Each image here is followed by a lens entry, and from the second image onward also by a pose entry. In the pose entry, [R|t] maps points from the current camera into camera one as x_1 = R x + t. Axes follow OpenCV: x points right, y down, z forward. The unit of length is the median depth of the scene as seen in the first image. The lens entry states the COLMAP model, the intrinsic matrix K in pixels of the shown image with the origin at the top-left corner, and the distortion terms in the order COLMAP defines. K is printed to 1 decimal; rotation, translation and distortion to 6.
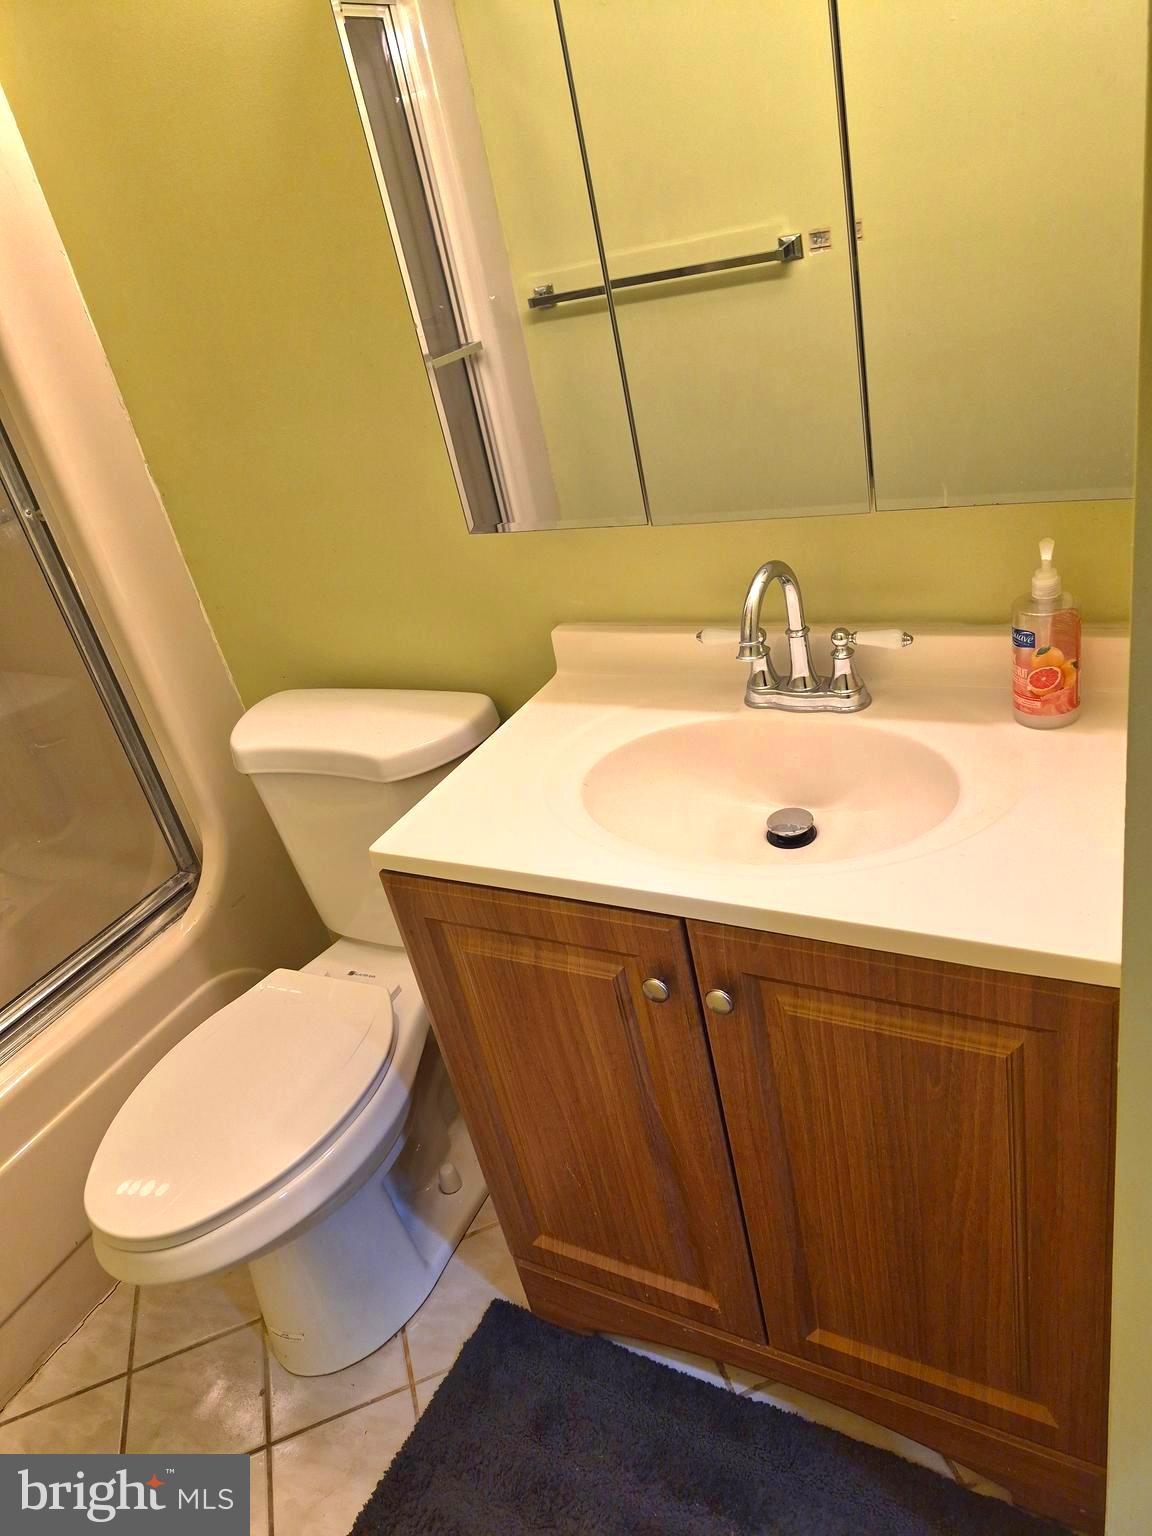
lens RADIAL K [[1055.9, 0, 553.5], [0, 1055.9, 776.0], [0, 0, 1]] dist [0.051485, -0.037135]
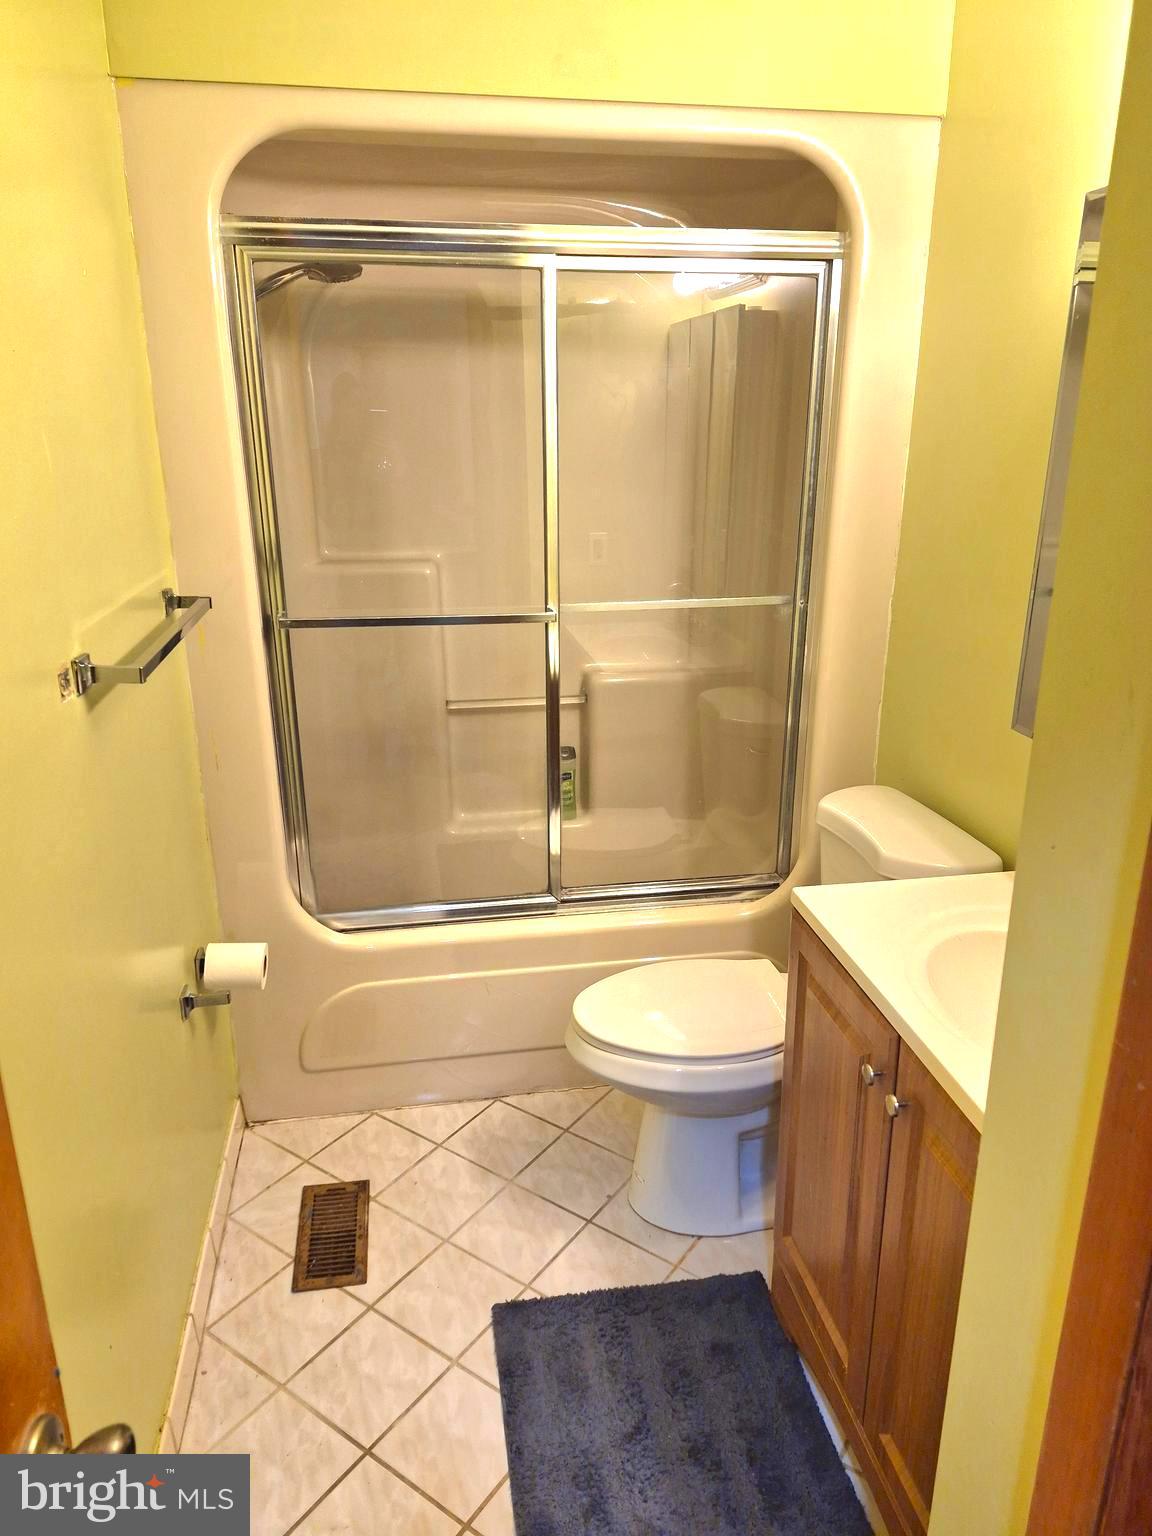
lens RADIAL K [[1055.9, 0, 553.5], [0, 1055.9, 776.0], [0, 0, 1]] dist [0.051485, -0.037135]
pose [[0.587529, 0.435158, -0.682236, 0.434017], [-0.478871, 0.866593, 0.140354, -0.087927], [0.652297, 0.244241, 0.717533, -0.230575]]
